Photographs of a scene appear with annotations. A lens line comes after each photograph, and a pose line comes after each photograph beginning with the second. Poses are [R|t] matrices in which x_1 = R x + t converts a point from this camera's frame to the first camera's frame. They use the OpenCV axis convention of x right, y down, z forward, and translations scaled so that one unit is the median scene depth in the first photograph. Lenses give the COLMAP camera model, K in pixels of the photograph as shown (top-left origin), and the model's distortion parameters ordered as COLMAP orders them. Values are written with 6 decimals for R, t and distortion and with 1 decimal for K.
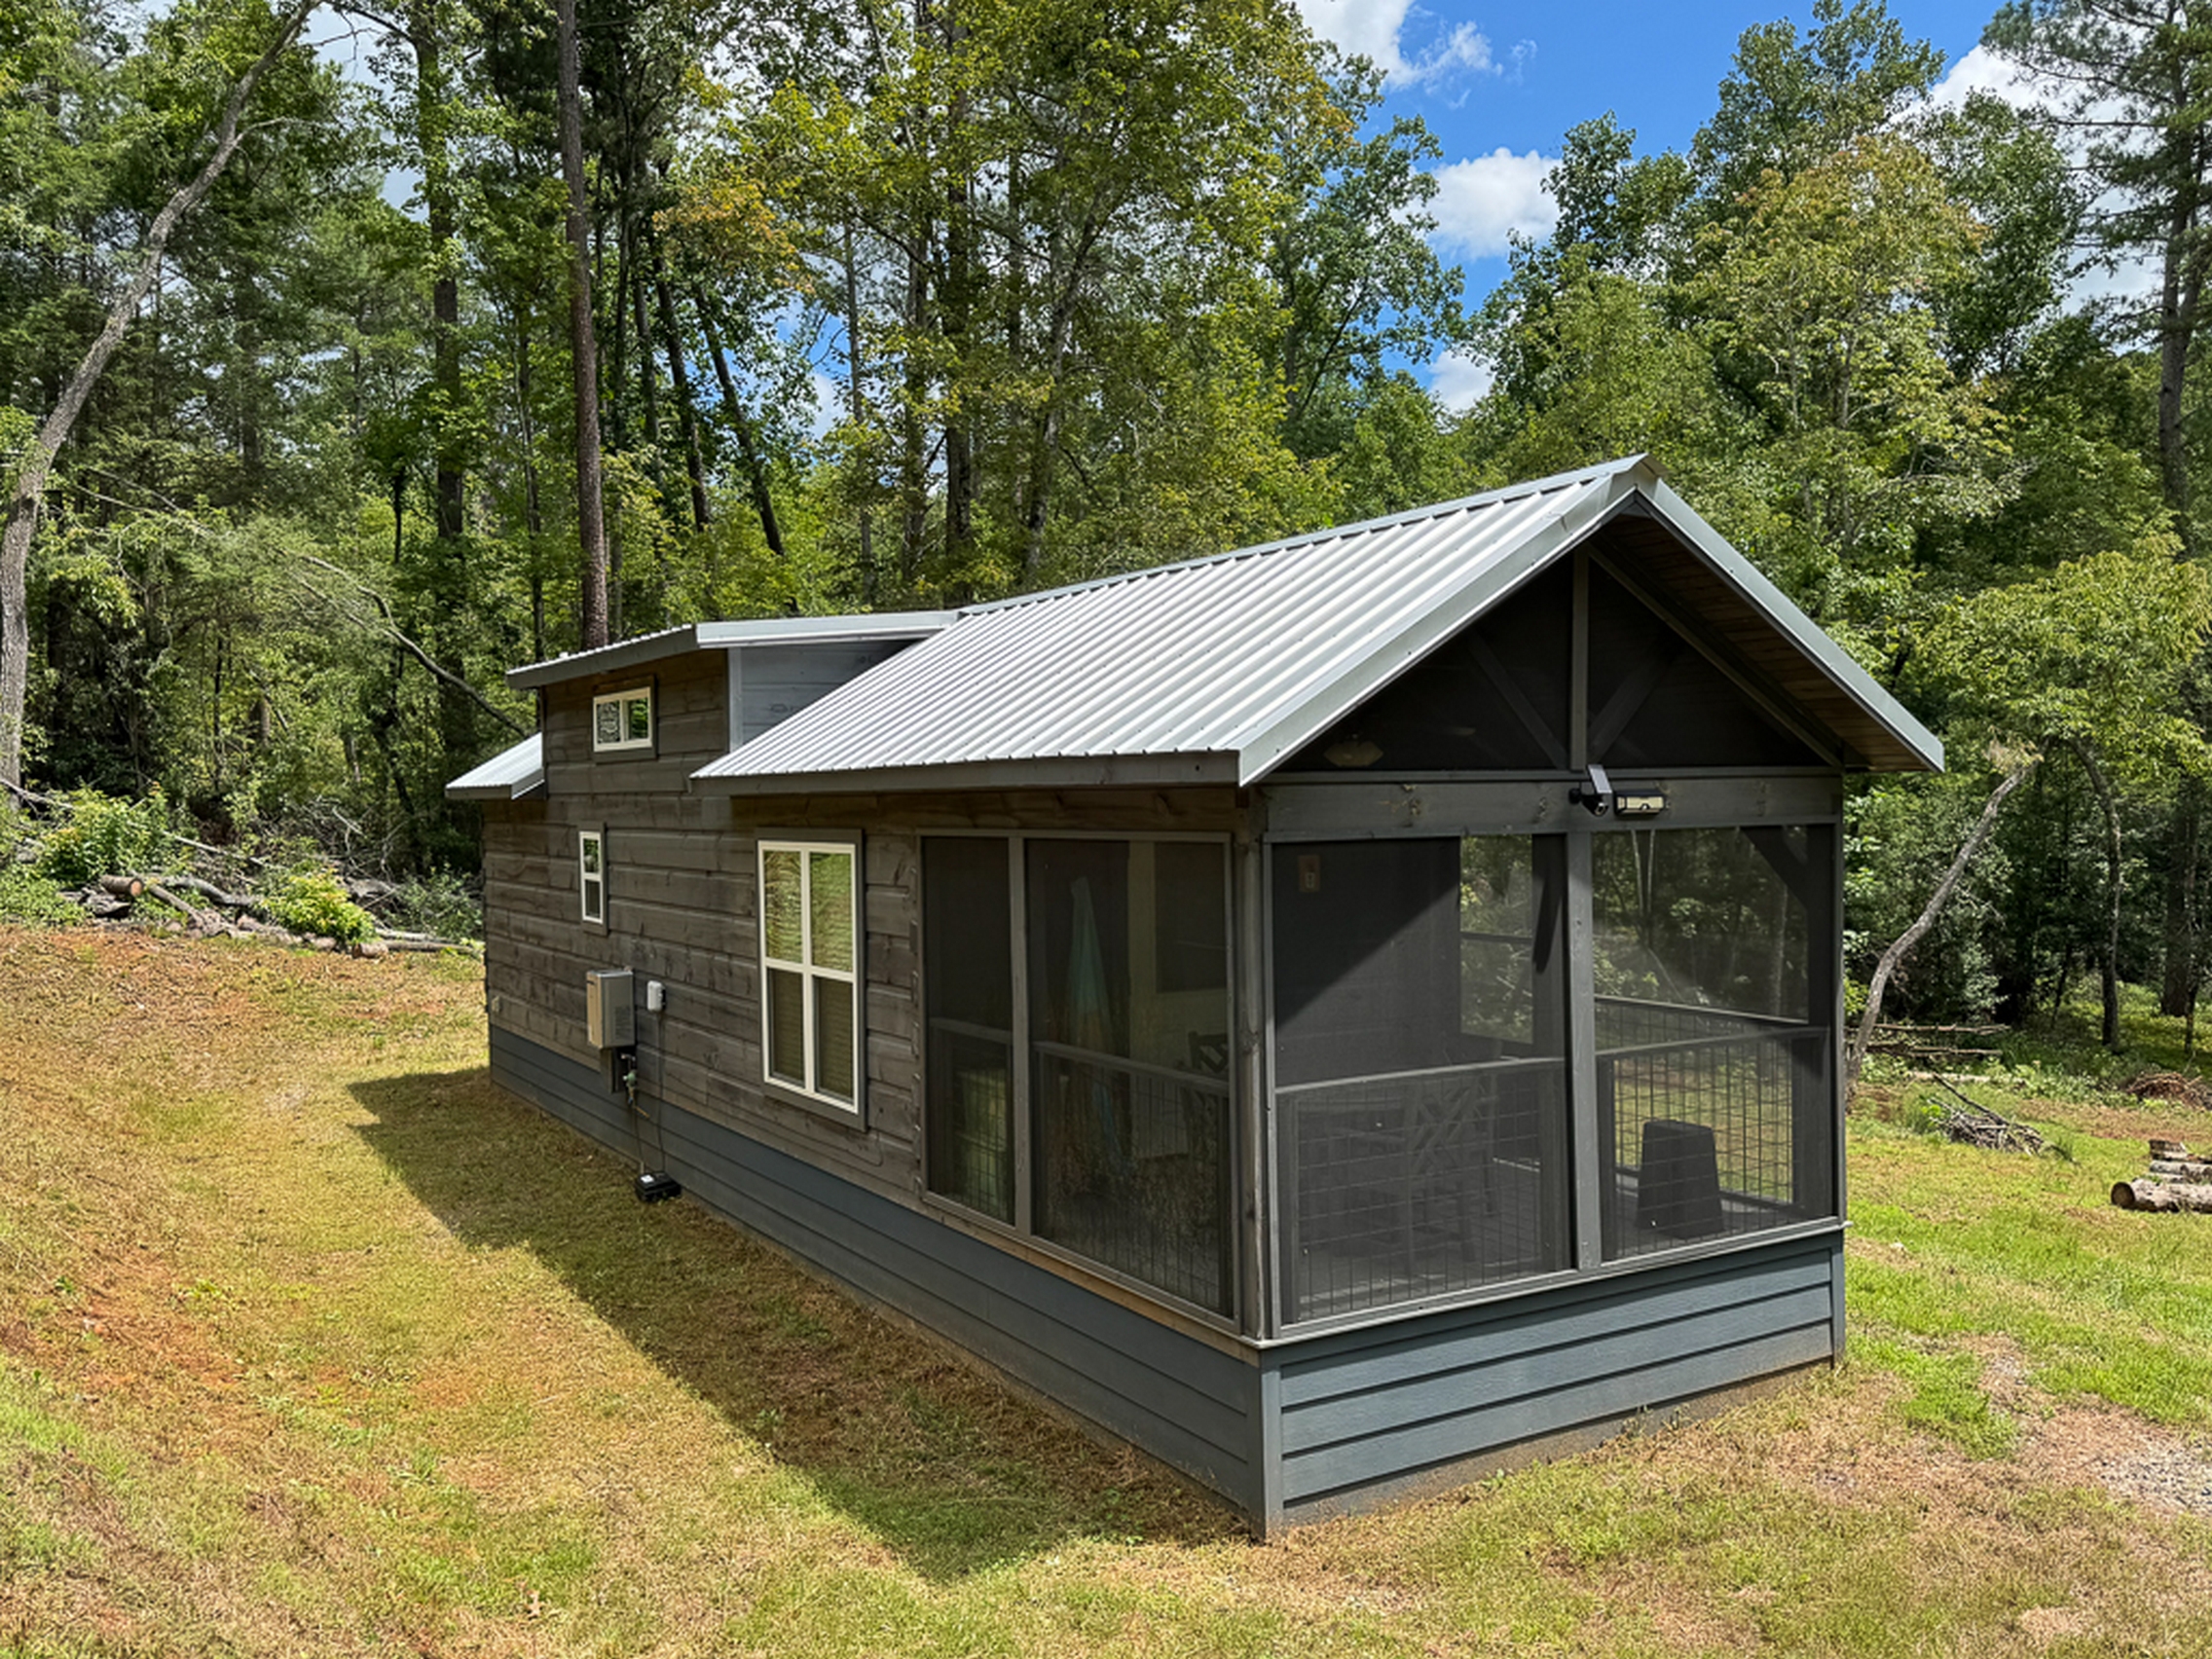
lens RADIAL K [[1756.2, 0, 1106.0], [0, 1756.2, 829.5], [0, 0, 1]] dist [0.060913, -0.095600]
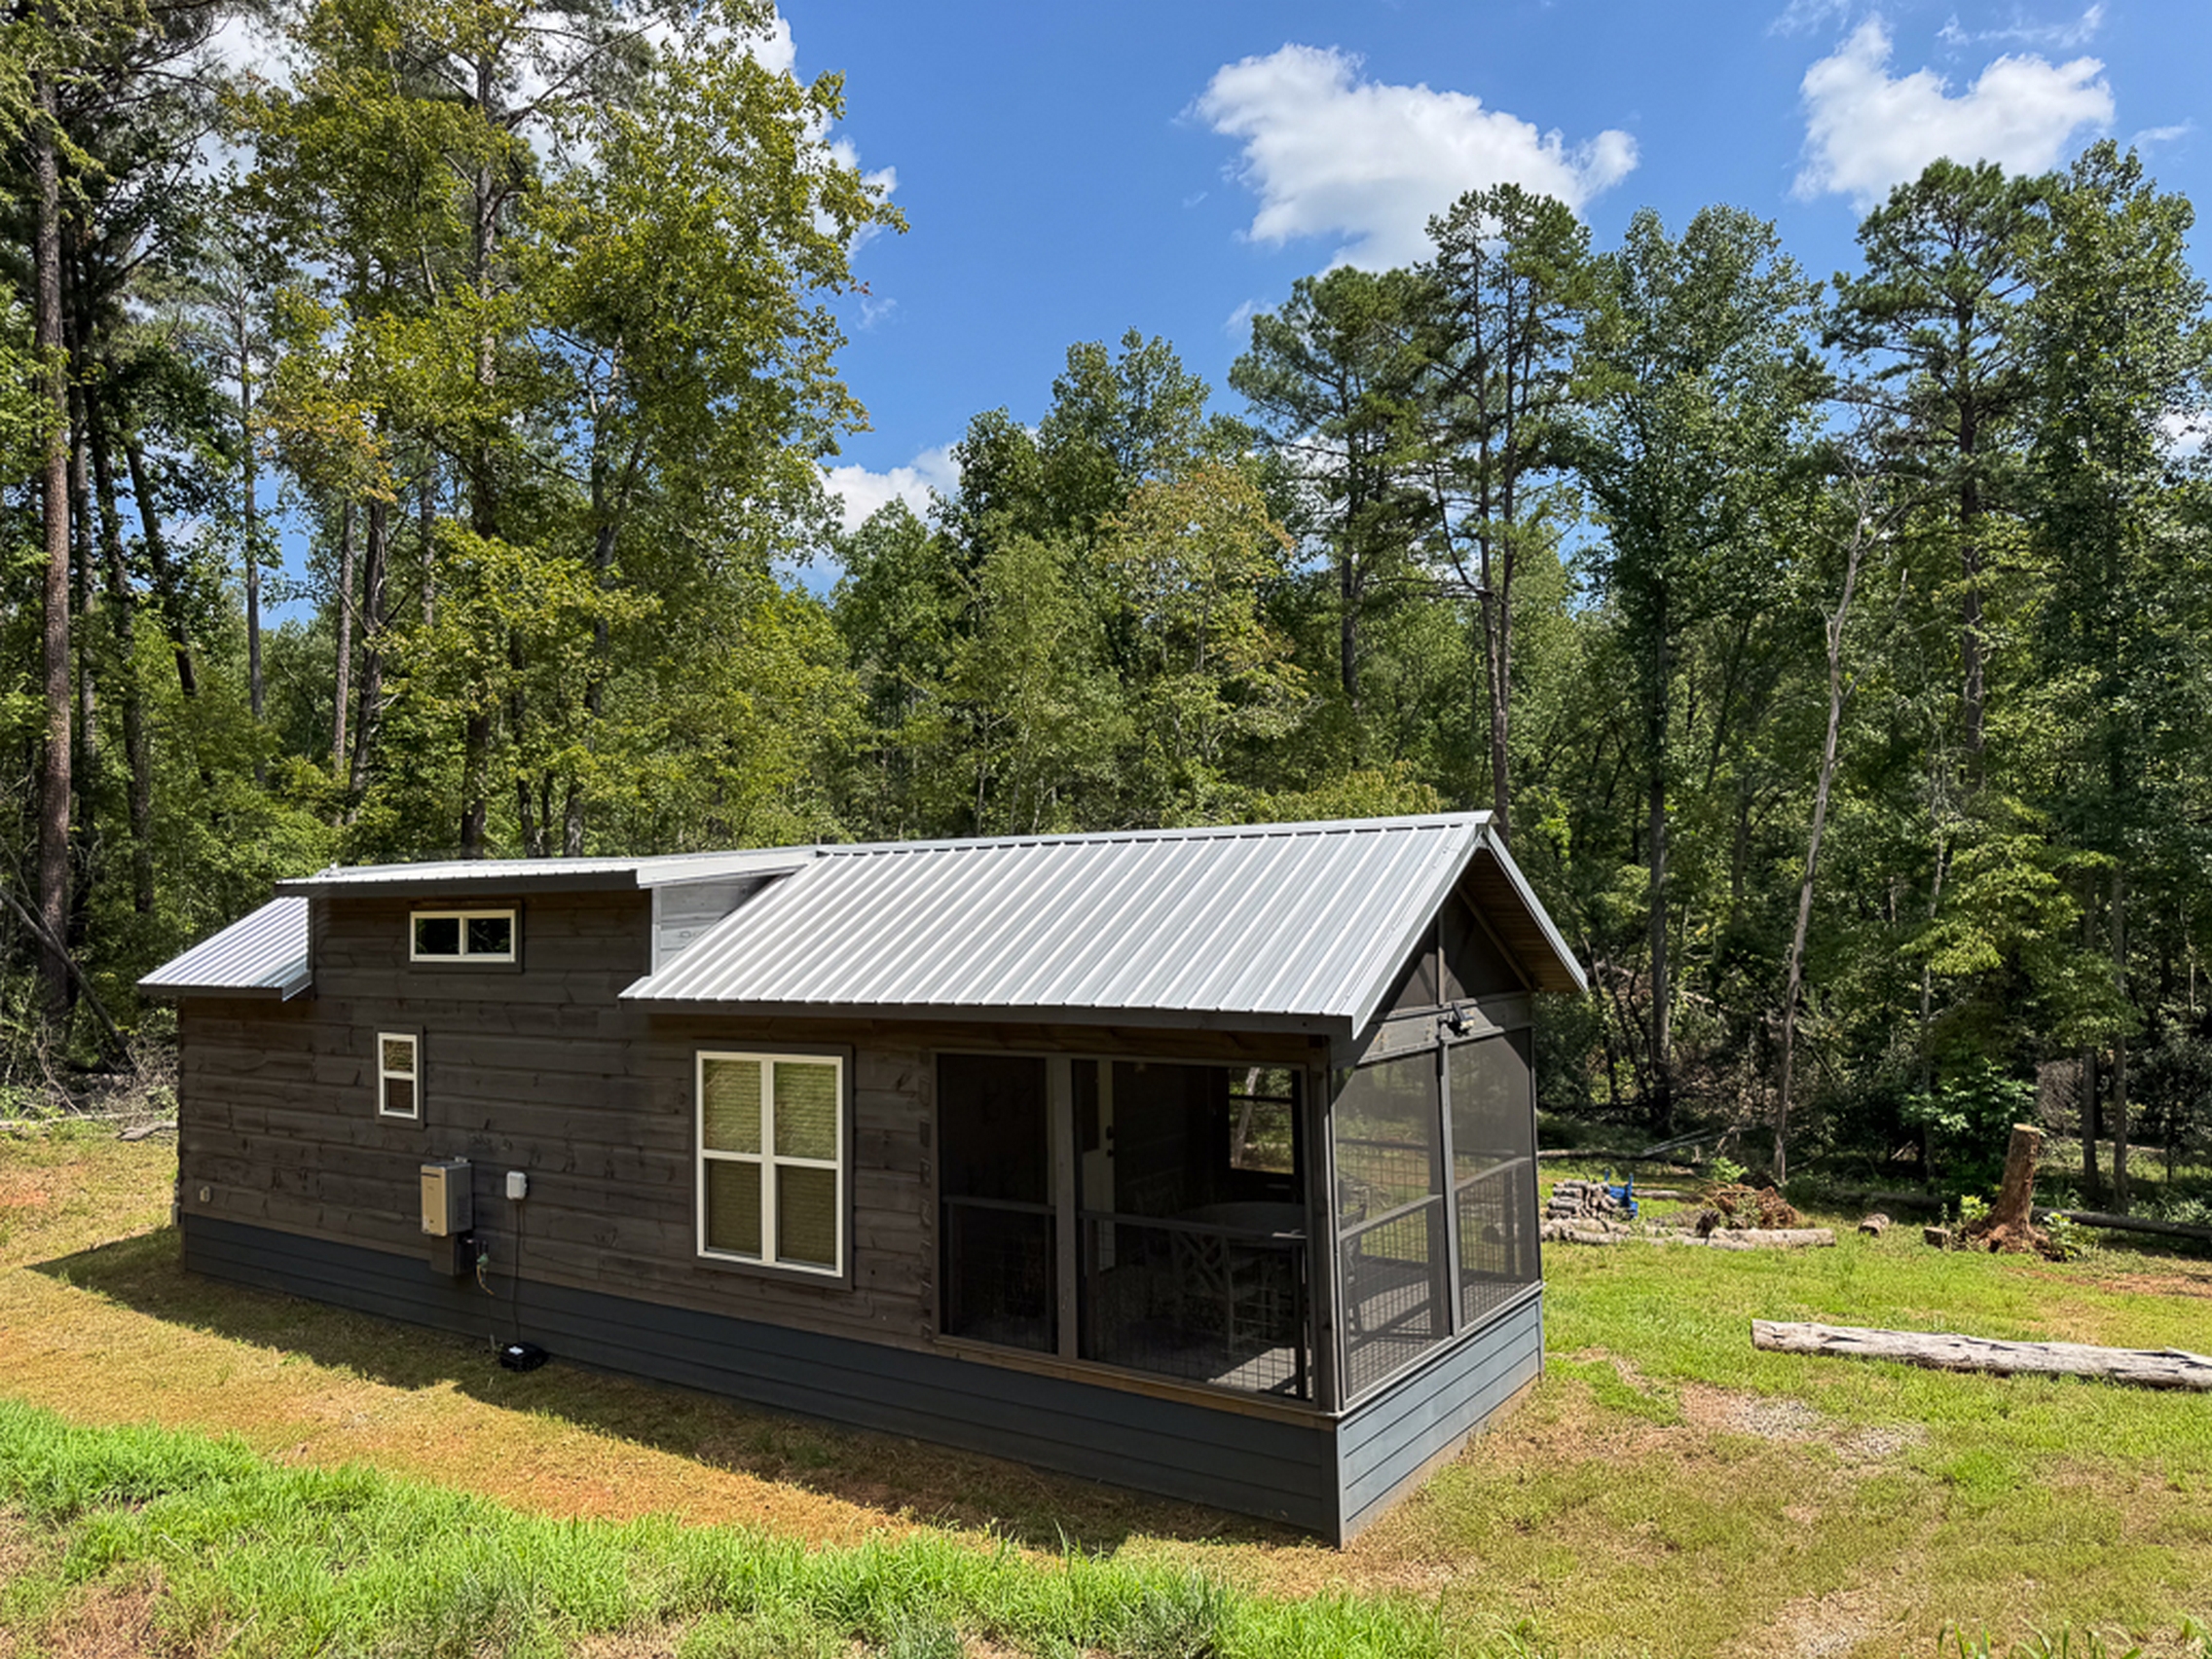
lens RADIAL K [[1555.9, 0, 1106.0], [0, 1555.9, 829.5], [0, 0, 1]] dist [0.029237, -0.002430]
pose [[0.904458, 0.017522, 0.426202, -0.400273], [0.013600, 0.997464, -0.069868, -0.065499], [-0.426345, 0.068989, 0.901926, -0.080700]]
